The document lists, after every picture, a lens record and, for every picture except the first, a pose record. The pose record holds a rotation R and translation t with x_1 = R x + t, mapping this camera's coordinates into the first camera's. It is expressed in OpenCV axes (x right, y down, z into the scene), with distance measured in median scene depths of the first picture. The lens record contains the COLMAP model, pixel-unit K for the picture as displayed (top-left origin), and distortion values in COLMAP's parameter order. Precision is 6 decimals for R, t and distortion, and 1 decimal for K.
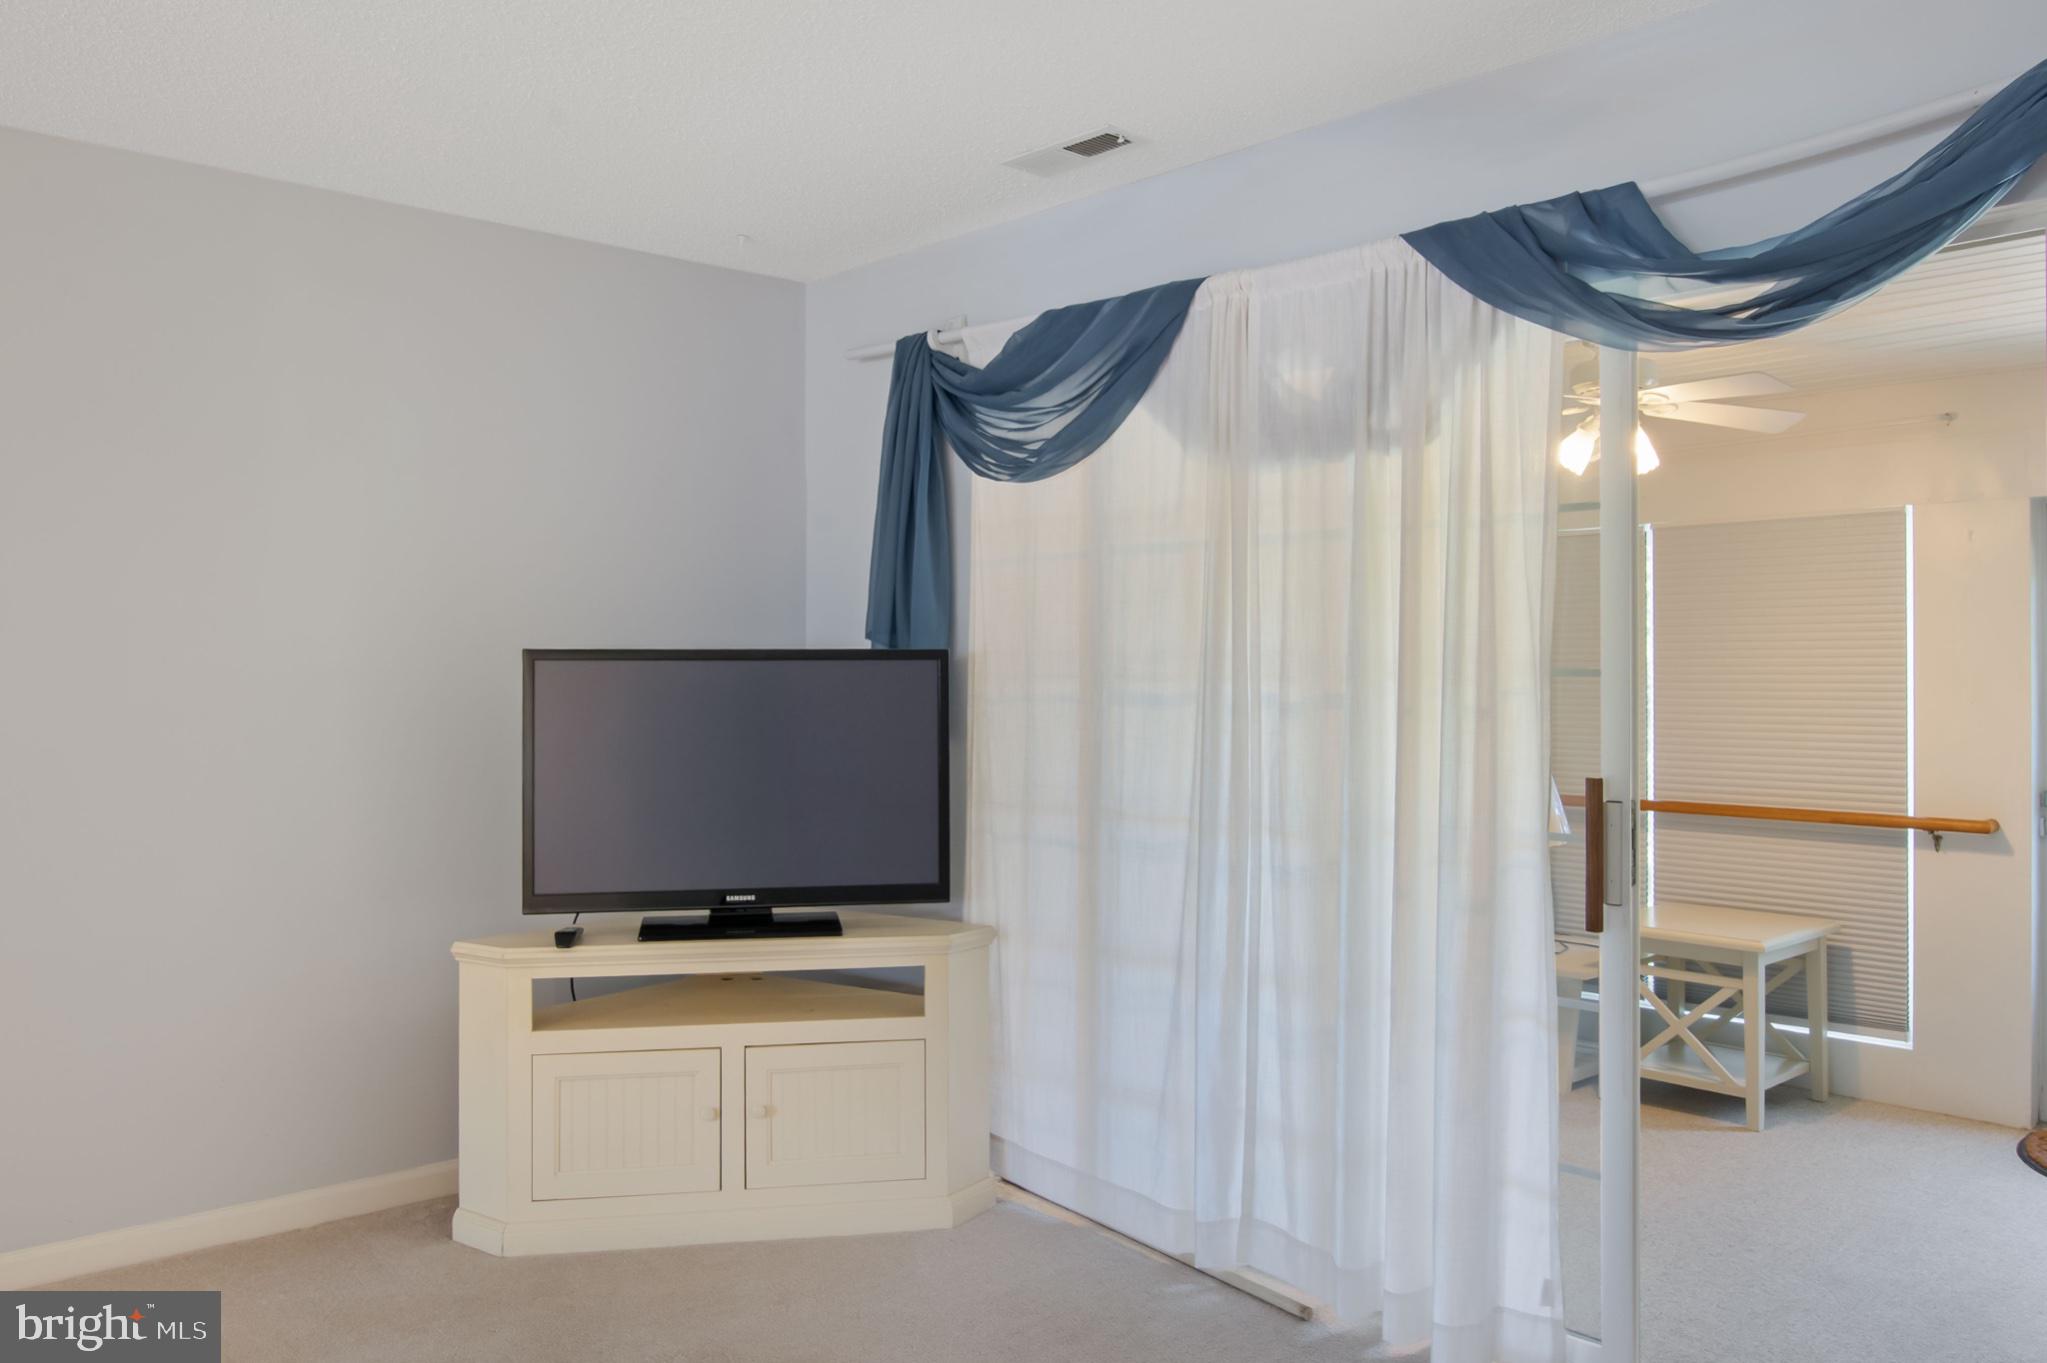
lens RADIAL K [[1550.1, 0, 1071.5], [0, 1550.1, 656.7], [0, 0, 1]] dist [-0.017720, -0.006199]
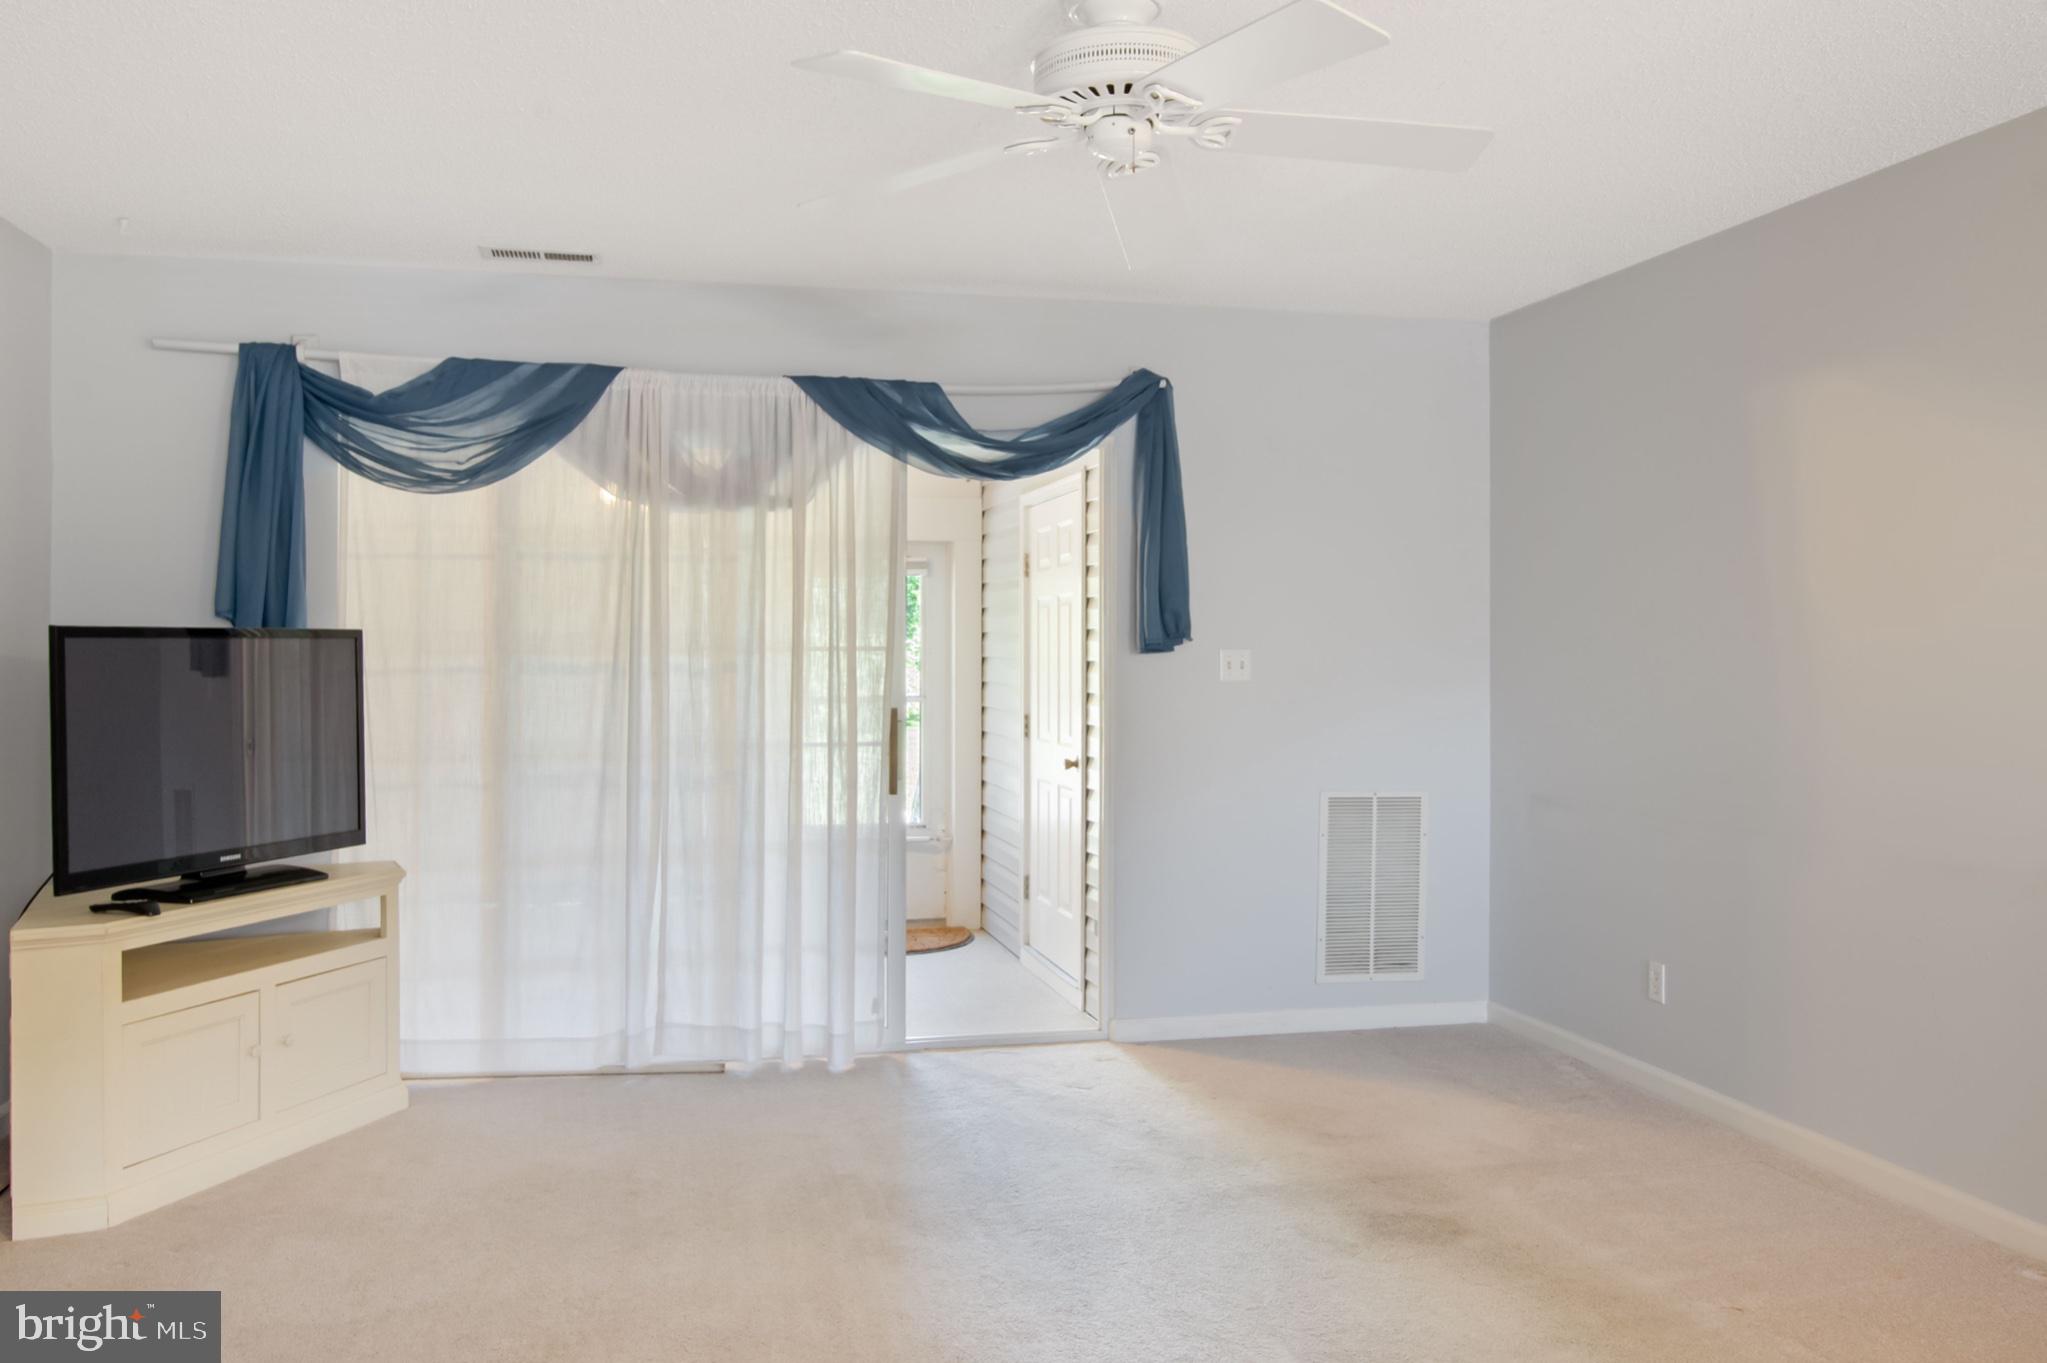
lens RADIAL K [[1589.2, 0, 962.1], [0, 1589.2, 649.7], [0, 0, 1]] dist [-0.013760, -0.000327]
pose [[0.525010, -0.000692, 0.851096, -0.960974], [-0.007678, 0.999955, 0.005549, 0.000316], [-0.851061, -0.009447, 0.524981, -0.018213]]
